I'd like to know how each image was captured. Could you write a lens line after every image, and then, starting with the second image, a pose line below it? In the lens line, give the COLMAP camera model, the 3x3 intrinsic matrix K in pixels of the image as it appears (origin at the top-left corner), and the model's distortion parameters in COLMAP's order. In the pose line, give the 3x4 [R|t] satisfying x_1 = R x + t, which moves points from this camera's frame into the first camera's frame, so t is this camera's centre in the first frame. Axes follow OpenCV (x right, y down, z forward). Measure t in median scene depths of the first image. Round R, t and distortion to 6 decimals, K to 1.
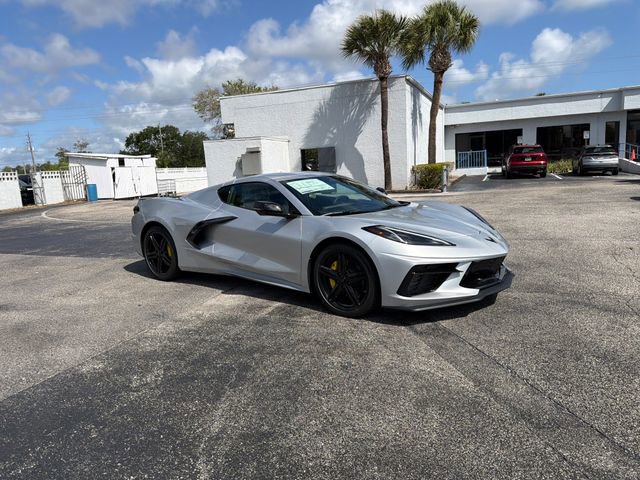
lens RADIAL K [[443.1, 0, 316.9], [0, 443.1, 229.8], [0, 0, 1]] dist [0.082204, -0.109903]
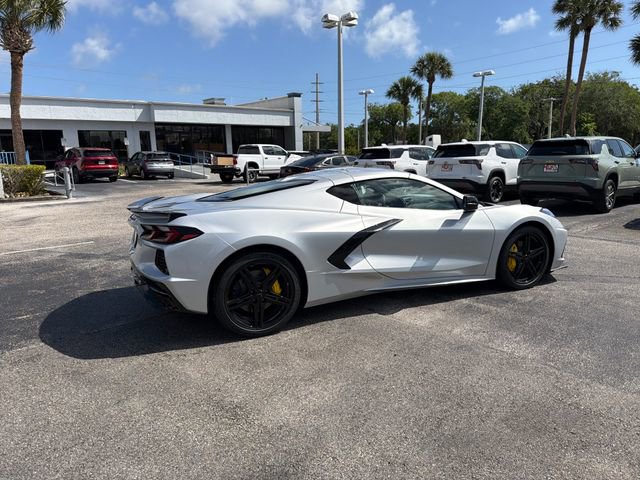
lens RADIAL K [[442.4, 0, 315.9], [0, 442.4, 240.5], [0, 0, 1]] dist [0.073422, -0.103463]
pose [[0.475083, -0.124755, 0.871052, -0.226853], [0.114974, 0.990213, 0.079114, -0.016800], [-0.872397, 0.062563, 0.484777, 0.166983]]
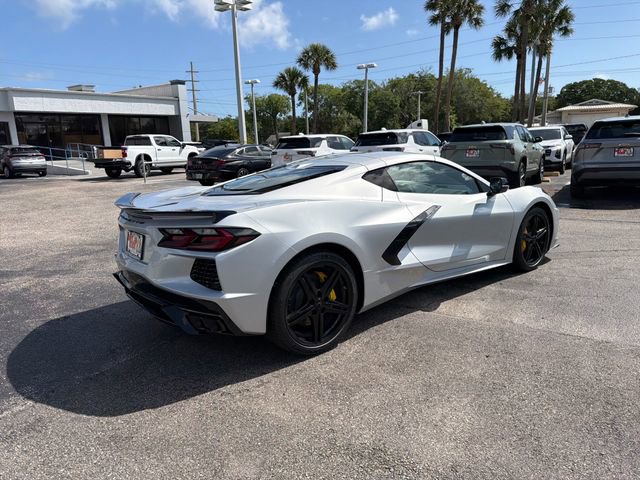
lens RADIAL K [[447.4, 0, 315.9], [0, 447.4, 238.7], [0, 0, 1]] dist [0.033557, -0.047909]
pose [[0.233420, -0.159489, 0.959207, -0.225145], [0.153501, 0.980132, 0.125614, -0.023471], [-0.960184, 0.117919, 0.253264, 0.230570]]
